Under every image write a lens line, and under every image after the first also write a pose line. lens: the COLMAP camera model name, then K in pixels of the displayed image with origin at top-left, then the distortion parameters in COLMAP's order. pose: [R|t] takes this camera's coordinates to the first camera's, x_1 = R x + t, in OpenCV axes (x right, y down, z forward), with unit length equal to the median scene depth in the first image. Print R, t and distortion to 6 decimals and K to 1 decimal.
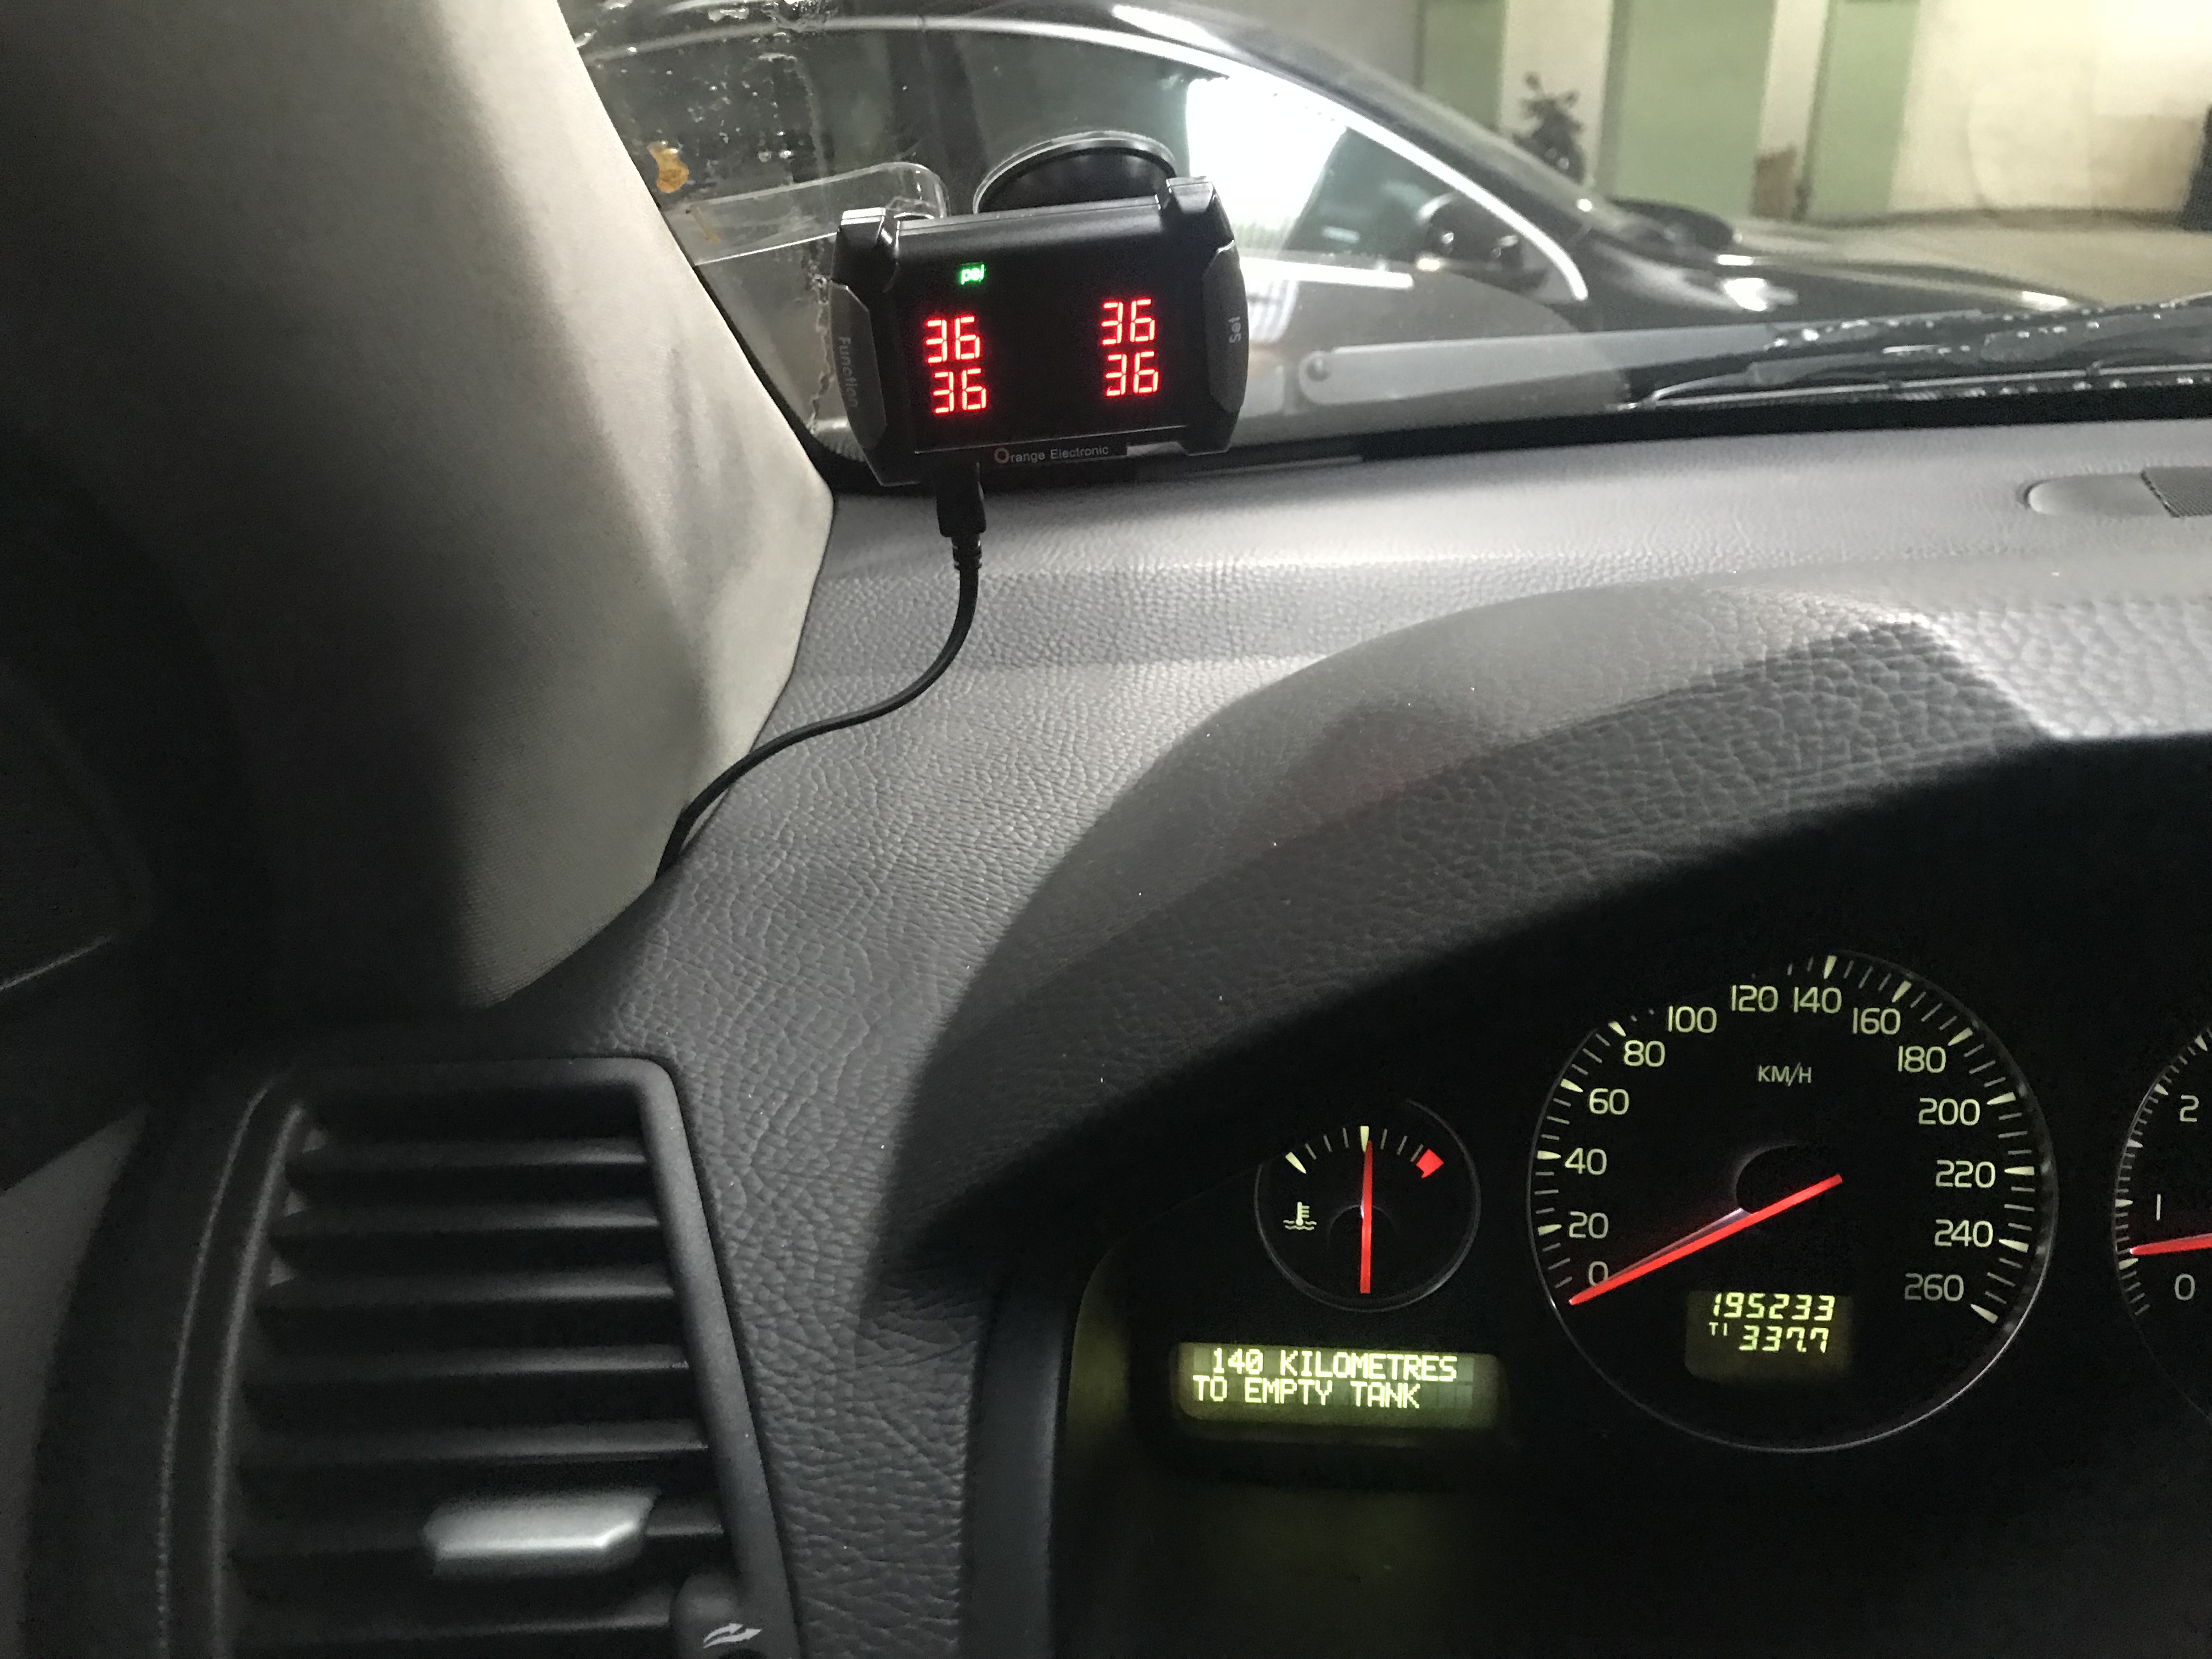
lens RADIAL K [[1814.0, 0, 1106.0], [0, 1814.0, 829.5], [0, 0, 1]] dist [0.011161, -0.025266]
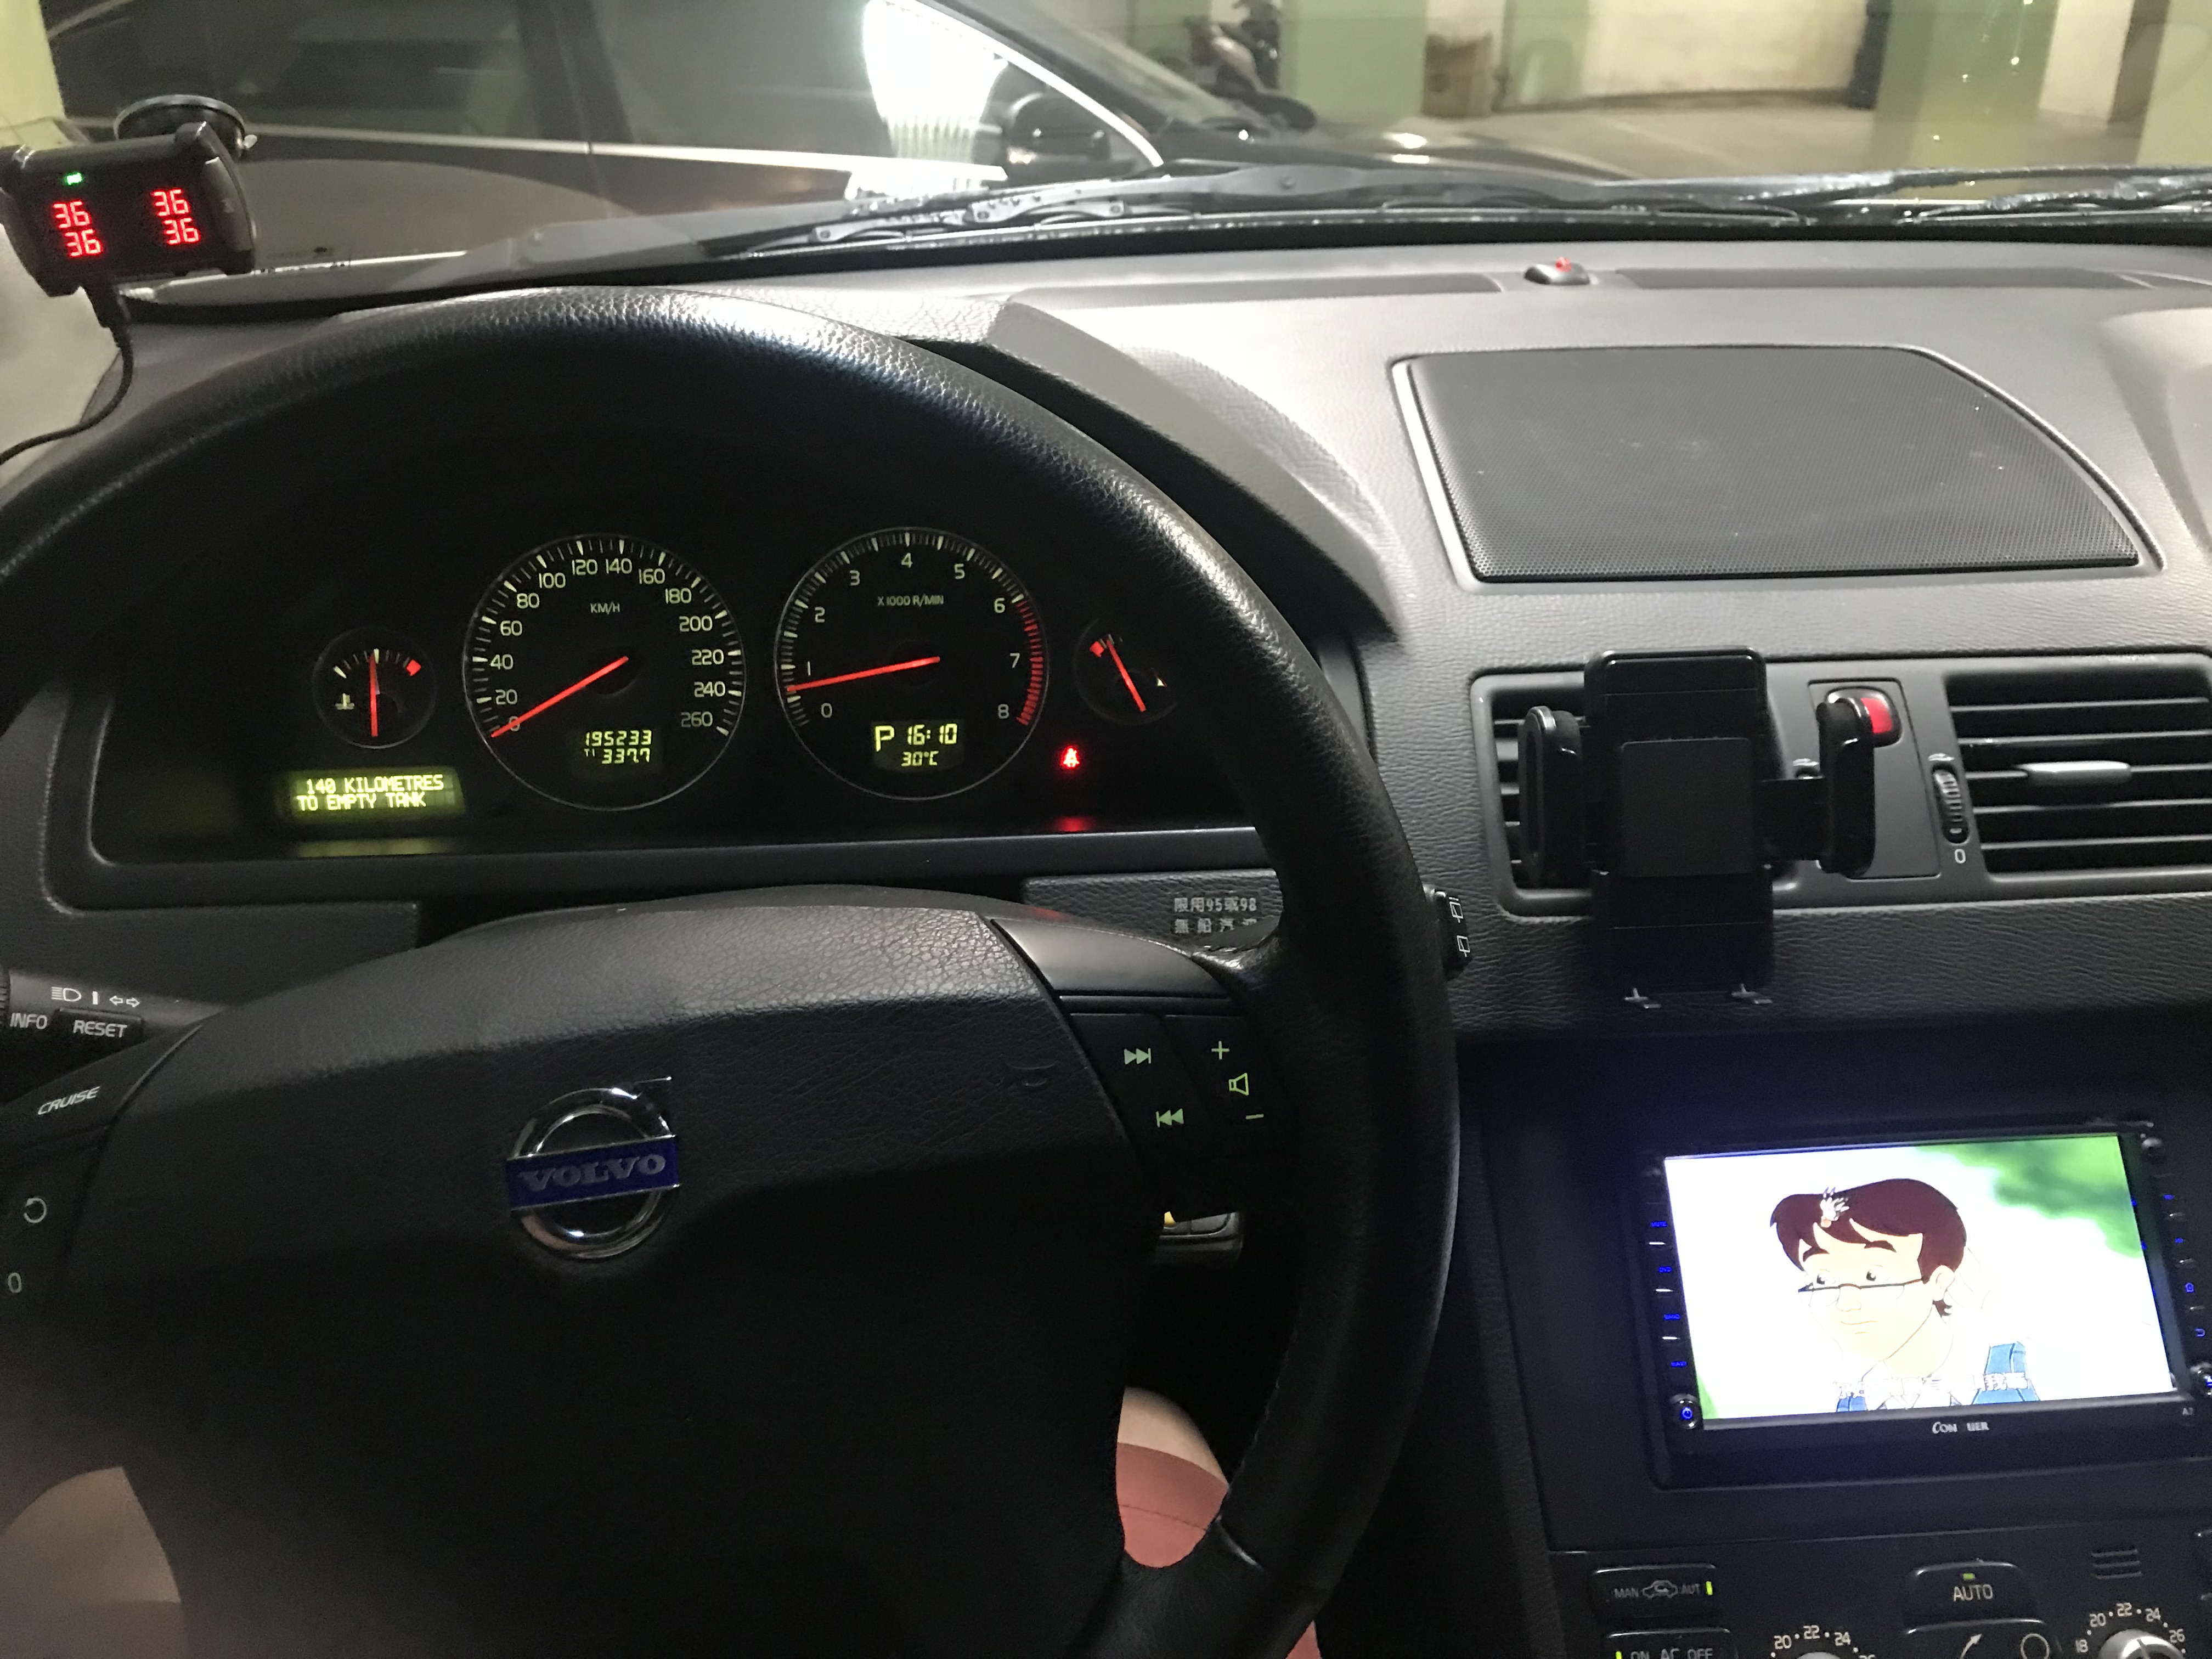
lens RADIAL K [[1814.0, 0, 1106.0], [0, 1814.0, 829.5], [0, 0, 1]] dist [0.011161, -0.025266]
pose [[0.992004, -0.060466, 0.110780, 0.655464], [0.054650, 0.997001, 0.054802, 0.283893], [-0.113762, -0.048310, 0.992333, -0.898813]]
